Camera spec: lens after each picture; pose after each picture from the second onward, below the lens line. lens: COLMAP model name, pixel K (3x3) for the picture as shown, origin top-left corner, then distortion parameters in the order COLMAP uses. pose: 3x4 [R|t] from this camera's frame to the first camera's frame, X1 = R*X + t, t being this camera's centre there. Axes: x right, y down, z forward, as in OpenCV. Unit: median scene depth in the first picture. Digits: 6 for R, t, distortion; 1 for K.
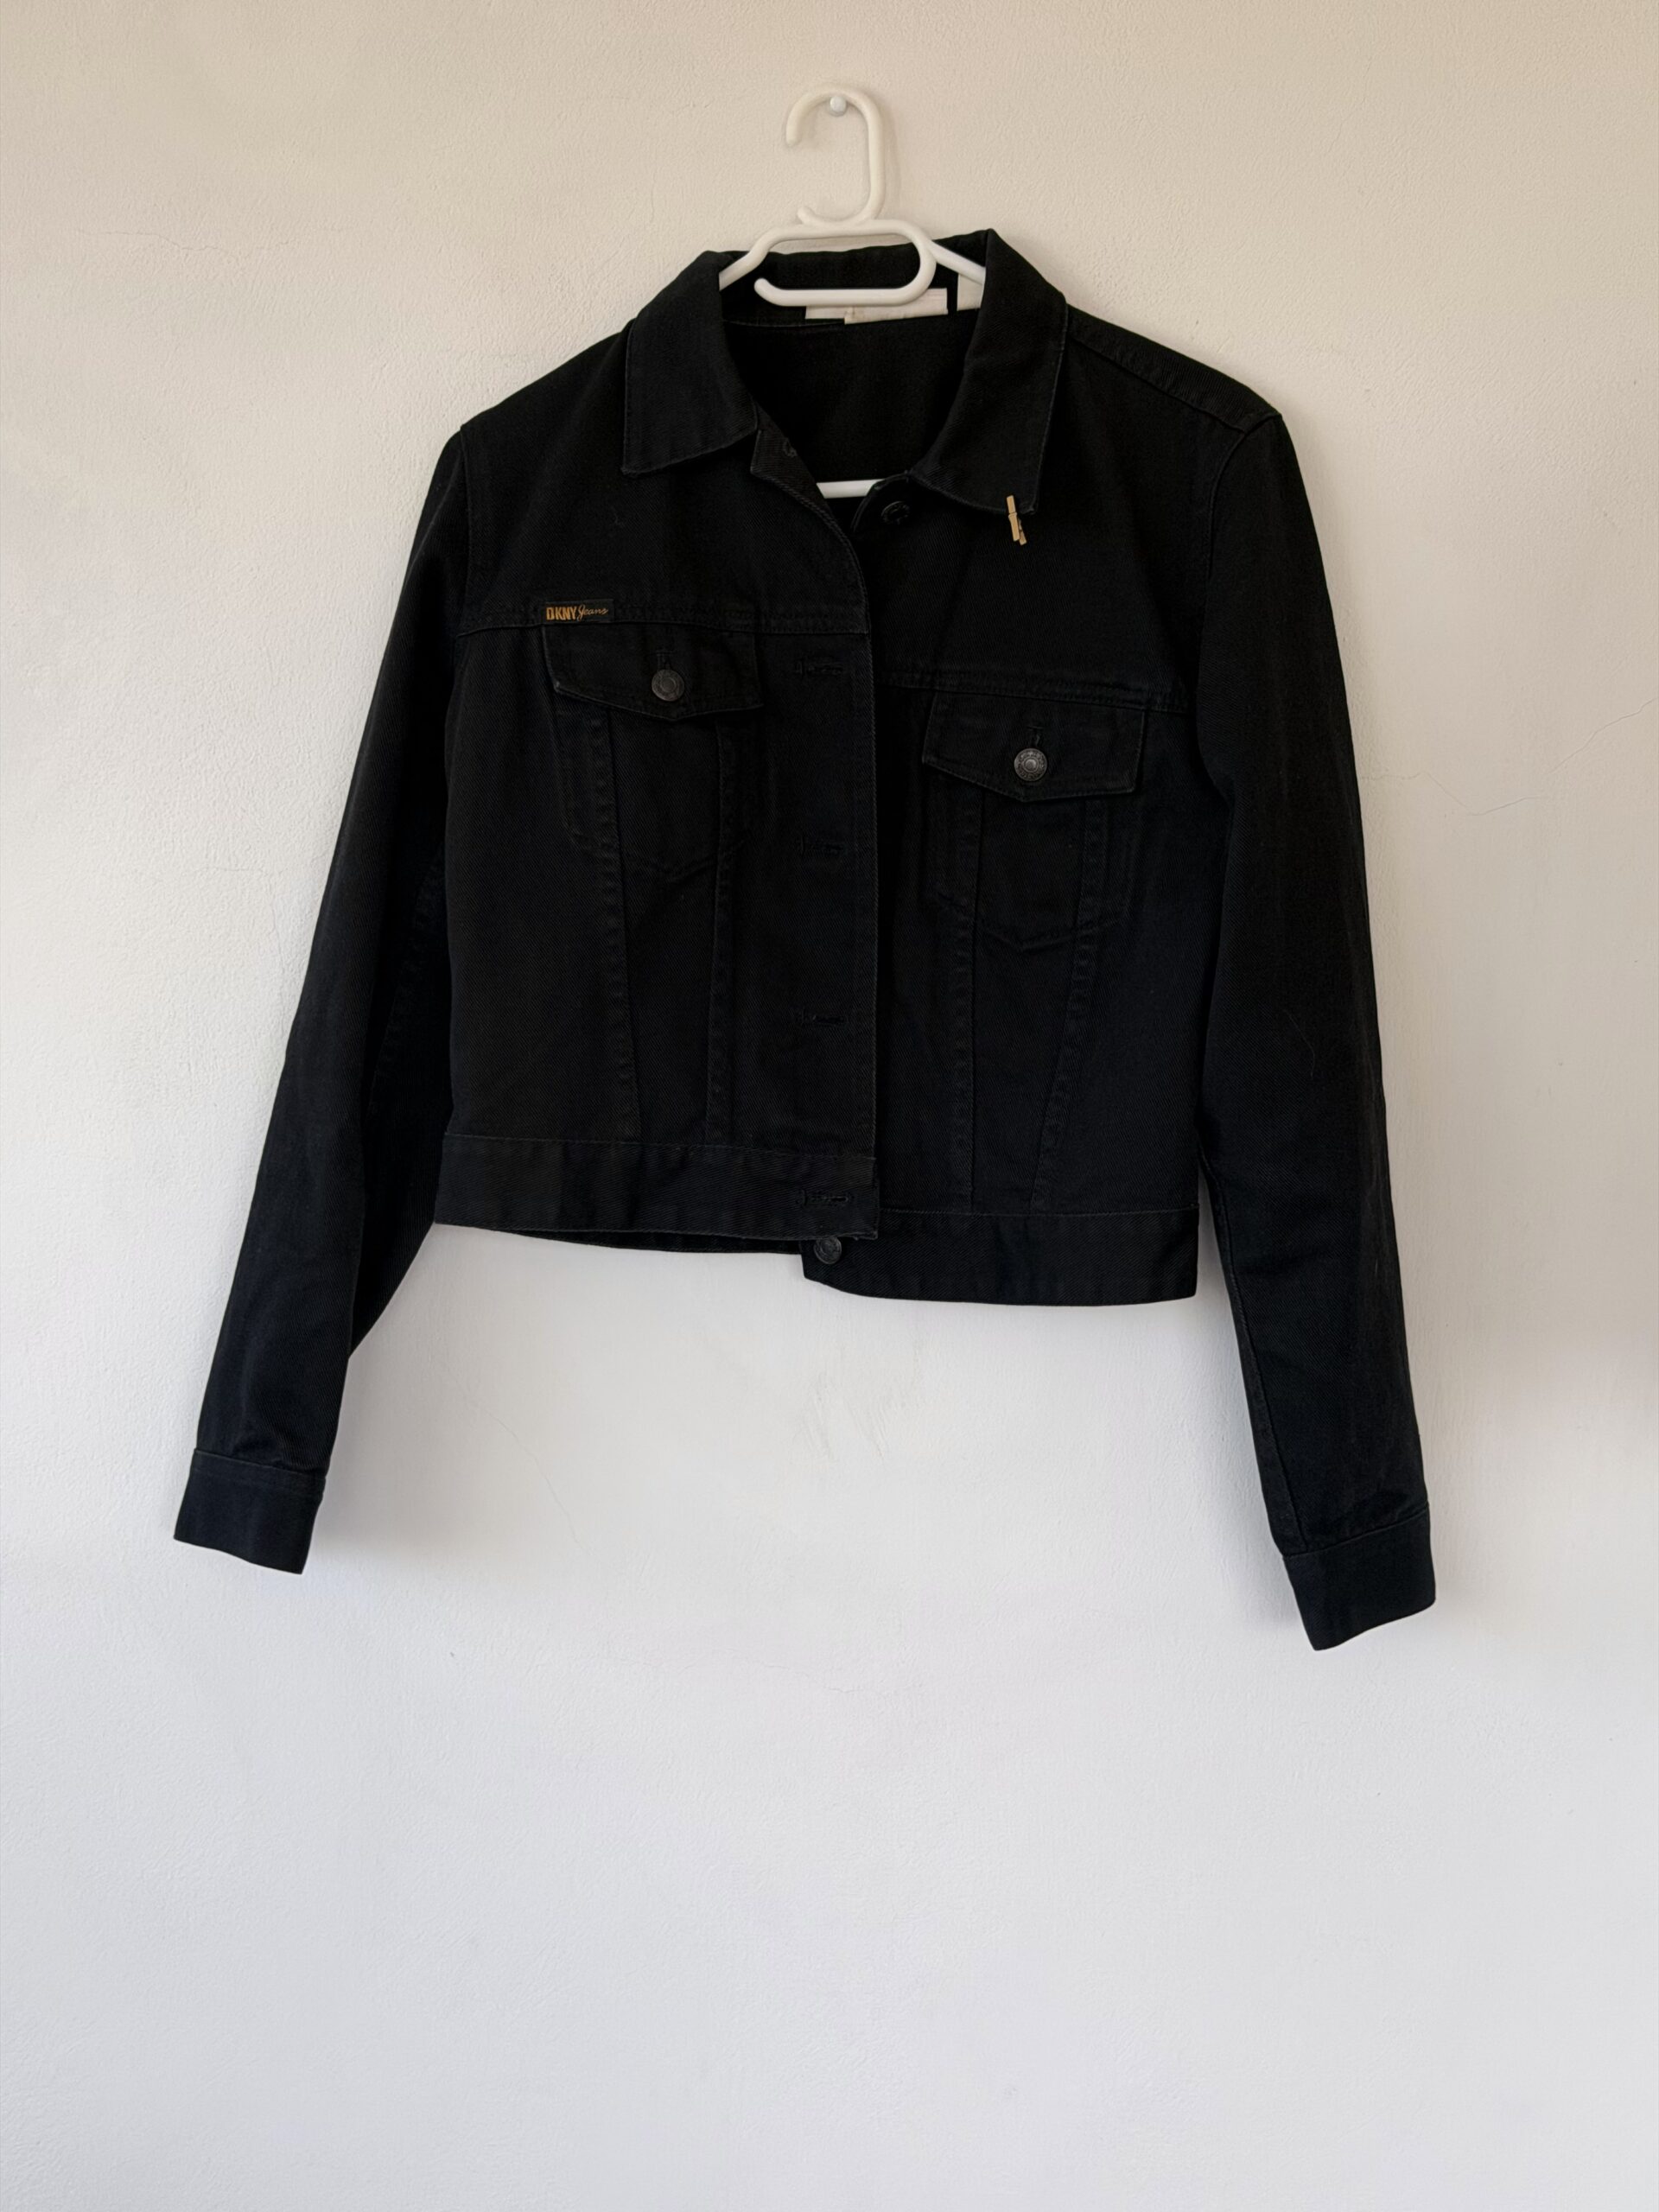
lens RADIAL K [[2276.0, 0, 829.5], [0, 2276.0, 1106.0], [0, 0, 1]] dist [0.005917, 0.002942]
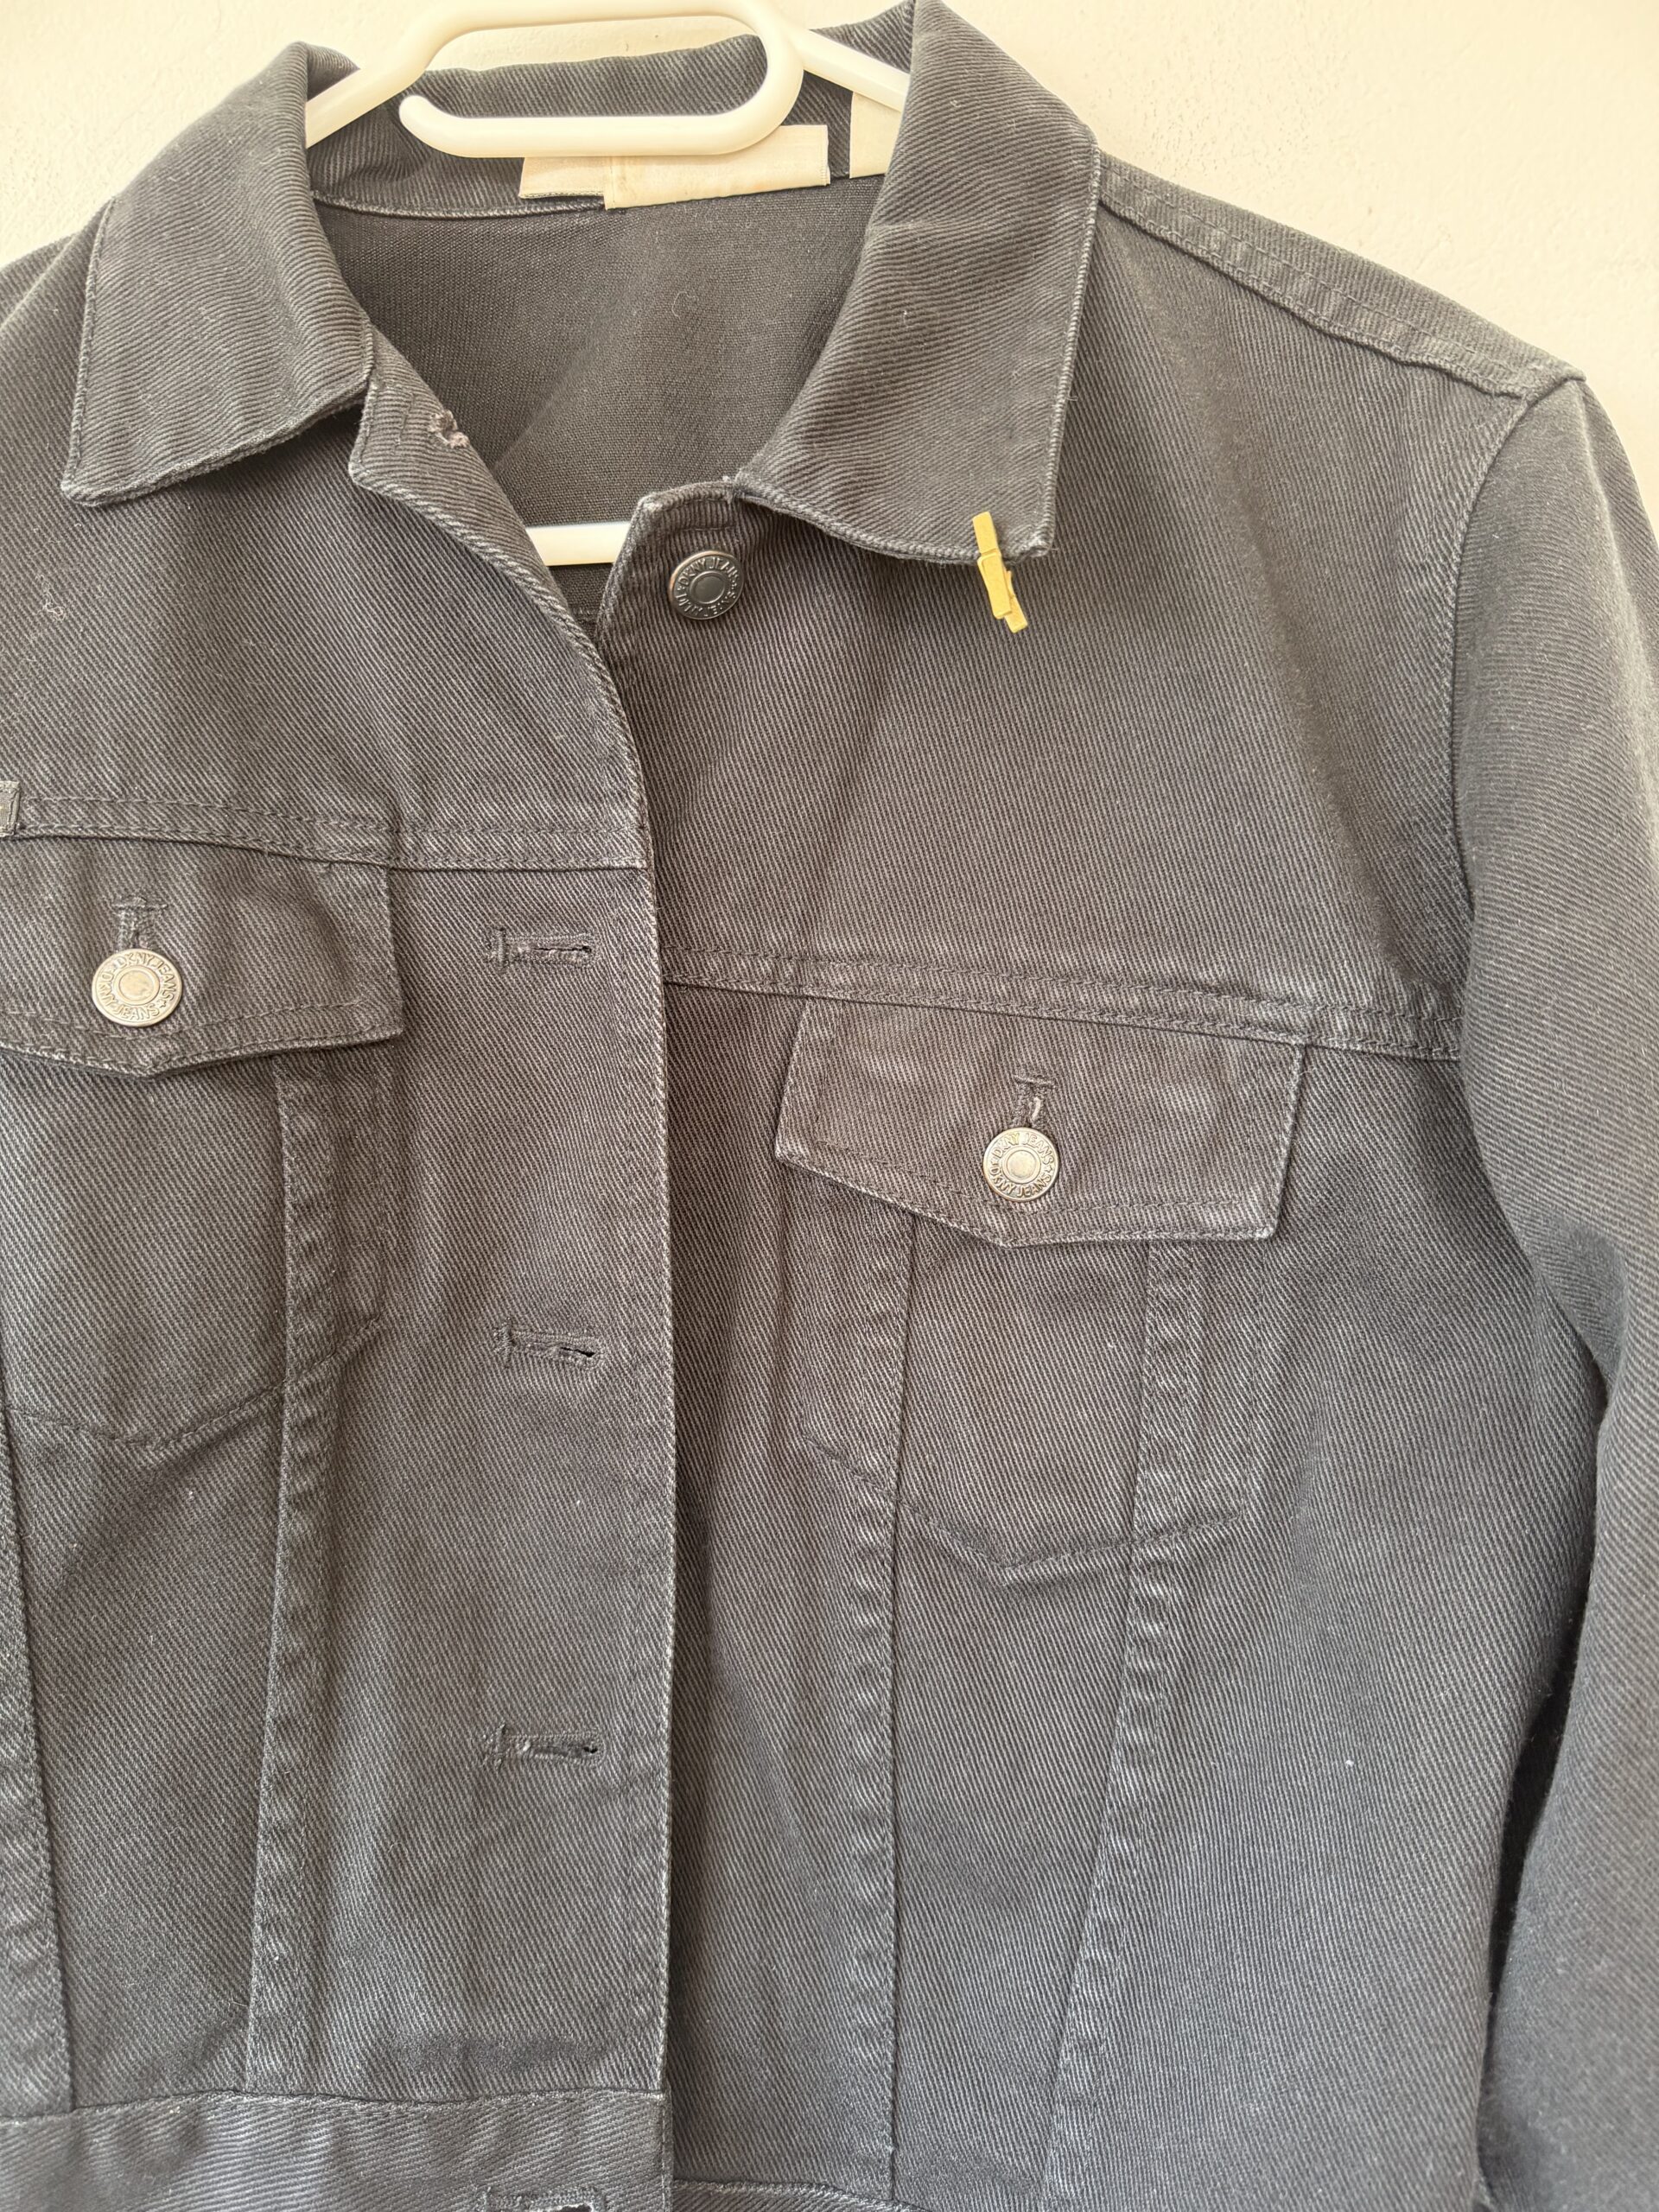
lens RADIAL K [[1546.7, 0, 800.4], [0, 1546.7, 1105.2], [0, 0, 1]] dist [-0.001972, -0.002298]
pose [[0.999952, 0.000466, 0.009816, 0.043338], [0.000480, 0.995367, -0.096147, -0.134188], [-0.009816, 0.096147, 0.995319, 0.710685]]
